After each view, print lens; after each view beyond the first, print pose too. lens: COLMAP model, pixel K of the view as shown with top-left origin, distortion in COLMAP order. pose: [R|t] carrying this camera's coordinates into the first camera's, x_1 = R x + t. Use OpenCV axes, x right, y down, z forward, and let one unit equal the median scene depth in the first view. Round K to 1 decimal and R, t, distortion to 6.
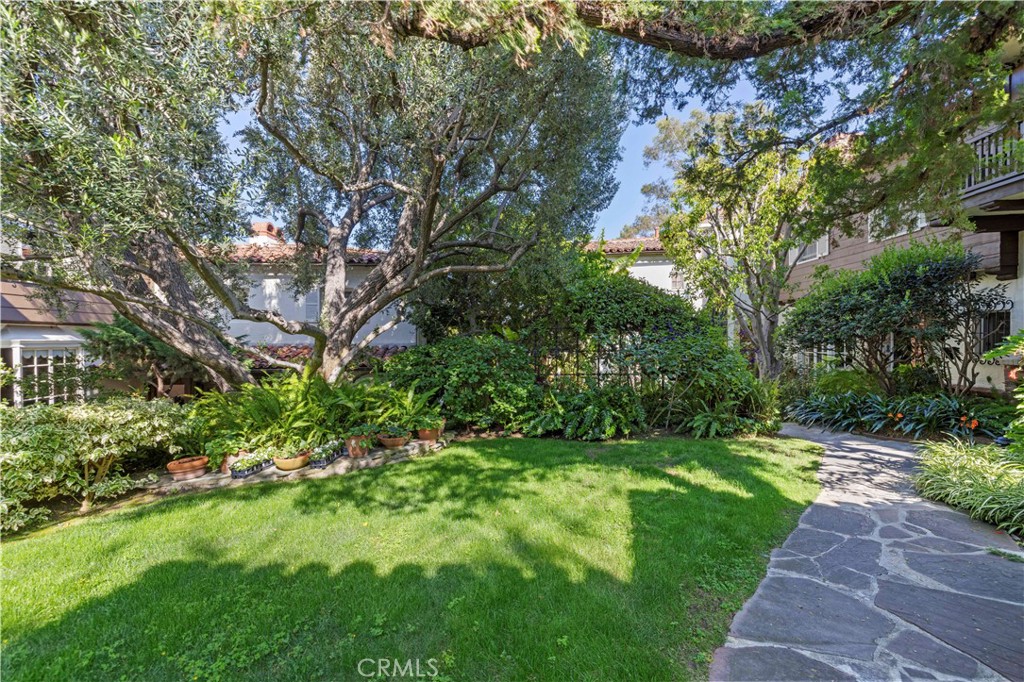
lens RADIAL K [[441.1, 0, 511.1], [0, 441.1, 345.6], [0, 0, 1]] dist [-0.004750, 0.000672]
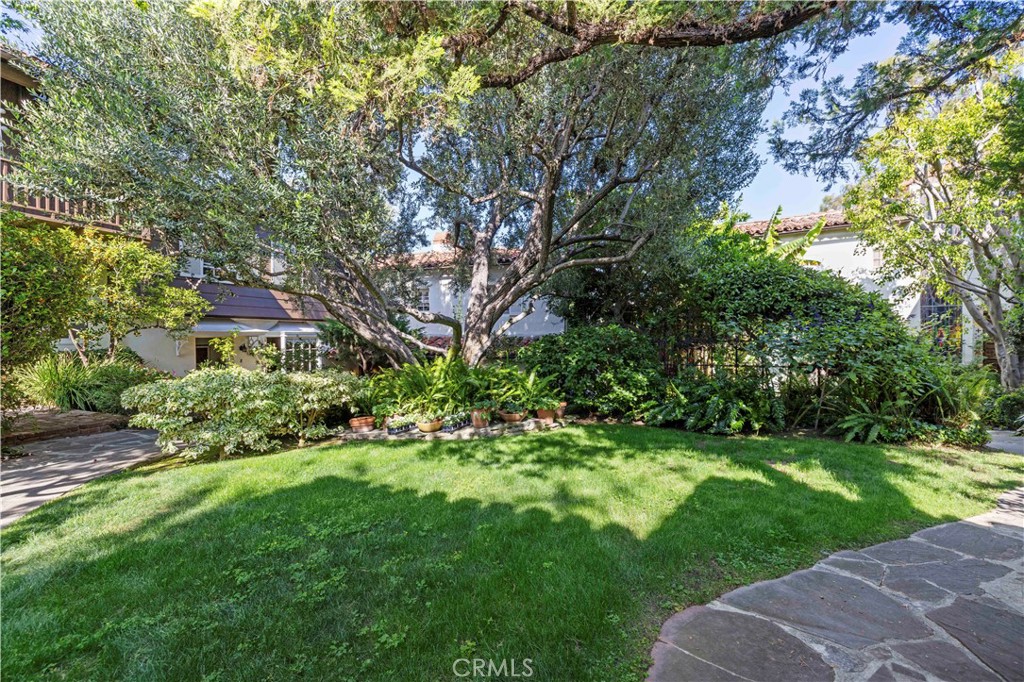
lens RADIAL K [[441.1, 0, 512.3], [0, 441.1, 336.6], [0, 0, 1]] dist [-0.004750, 0.000672]
pose [[0.925276, 0.001319, -0.379292, 0.163892], [-0.003368, 0.999983, -0.004740, 0.014271], [0.379280, 0.005663, 0.925265, -0.058550]]
